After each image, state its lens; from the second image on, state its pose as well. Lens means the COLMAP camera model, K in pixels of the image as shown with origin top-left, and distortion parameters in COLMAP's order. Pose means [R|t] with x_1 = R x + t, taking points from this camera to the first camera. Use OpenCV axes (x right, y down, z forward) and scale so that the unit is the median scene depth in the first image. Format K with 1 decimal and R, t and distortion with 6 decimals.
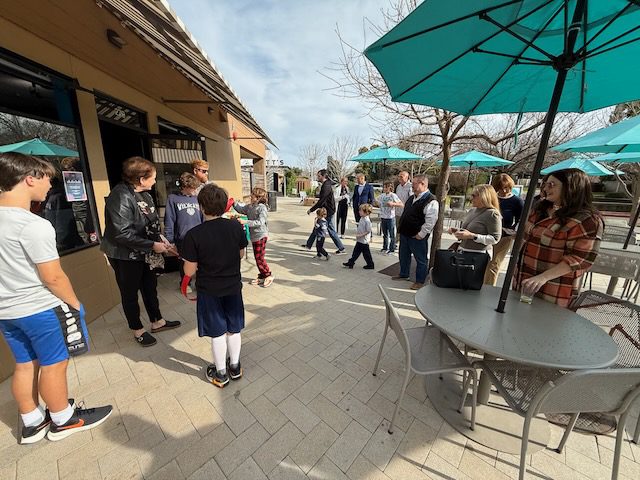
lens RADIAL K [[253.5, 0, 320.0], [0, 253.5, 240.0], [0, 0, 1]] dist [0.001782, -0.000302]
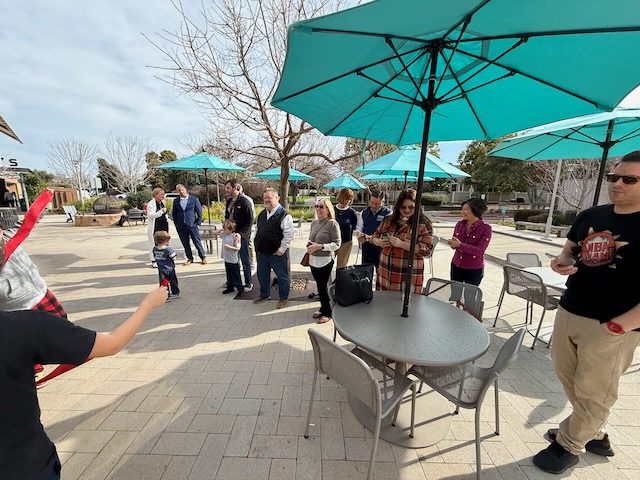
lens RADIAL K [[253.8, 0, 317.4], [0, 253.8, 240.2], [0, 0, 1]] dist [-0.001037, -0.000047]
pose [[0.749073, -0.120861, 0.651370, -0.112098], [0.145106, 0.989275, 0.016688, -0.051777], [-0.646401, 0.082017, 0.758577, 0.165172]]
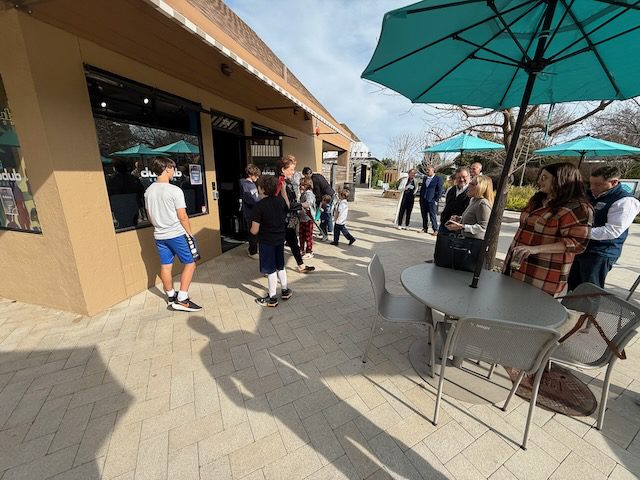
lens RADIAL K [[253.5, 0, 320.0], [0, 253.5, 240.0], [0, 0, 1]] dist [0.001782, -0.000302]
pose [[0.941217, 0.093125, -0.324713, 0.177784], [-0.083117, 0.995542, 0.044588, 0.032275], [0.327417, -0.014978, 0.944761, -0.134116]]
